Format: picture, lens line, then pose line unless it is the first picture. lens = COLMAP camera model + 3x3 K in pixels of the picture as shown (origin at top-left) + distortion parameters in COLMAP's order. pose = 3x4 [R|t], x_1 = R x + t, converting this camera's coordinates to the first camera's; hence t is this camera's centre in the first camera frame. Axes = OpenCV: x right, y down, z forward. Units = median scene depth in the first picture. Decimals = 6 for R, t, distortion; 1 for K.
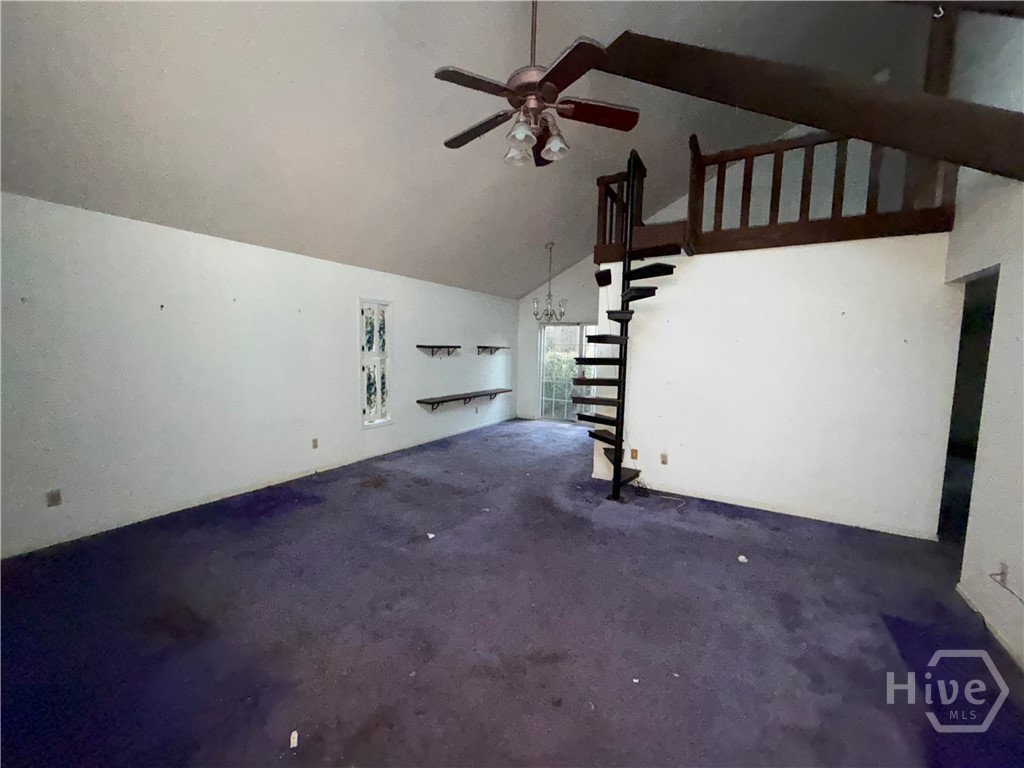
lens RADIAL K [[409.1, 0, 512.0], [0, 409.1, 384.0], [0, 0, 1]] dist [0.000676, 0.000001]
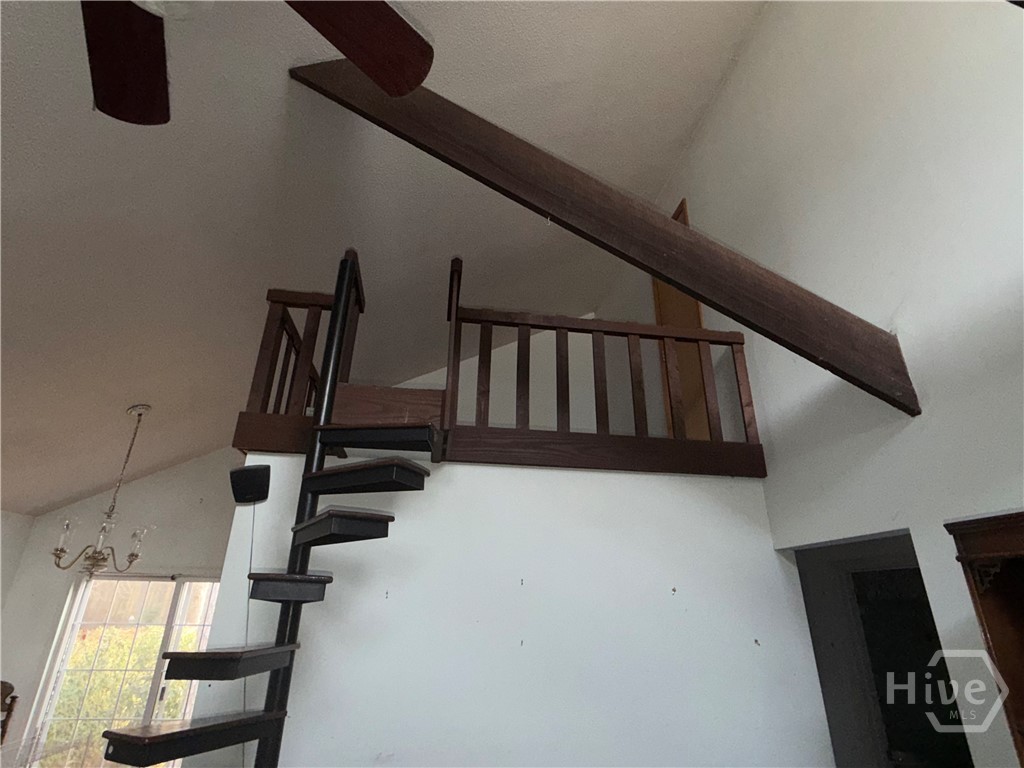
lens RADIAL K [[535.8, 0, 512.0], [0, 535.8, 384.0], [0, 0, 1]] dist [0.013284, -0.000471]
pose [[0.778362, 0.238933, 0.580572, 0.095905], [0.051756, 0.897181, -0.438621, -0.102506], [-0.625679, 0.371454, 0.685965, 0.453113]]
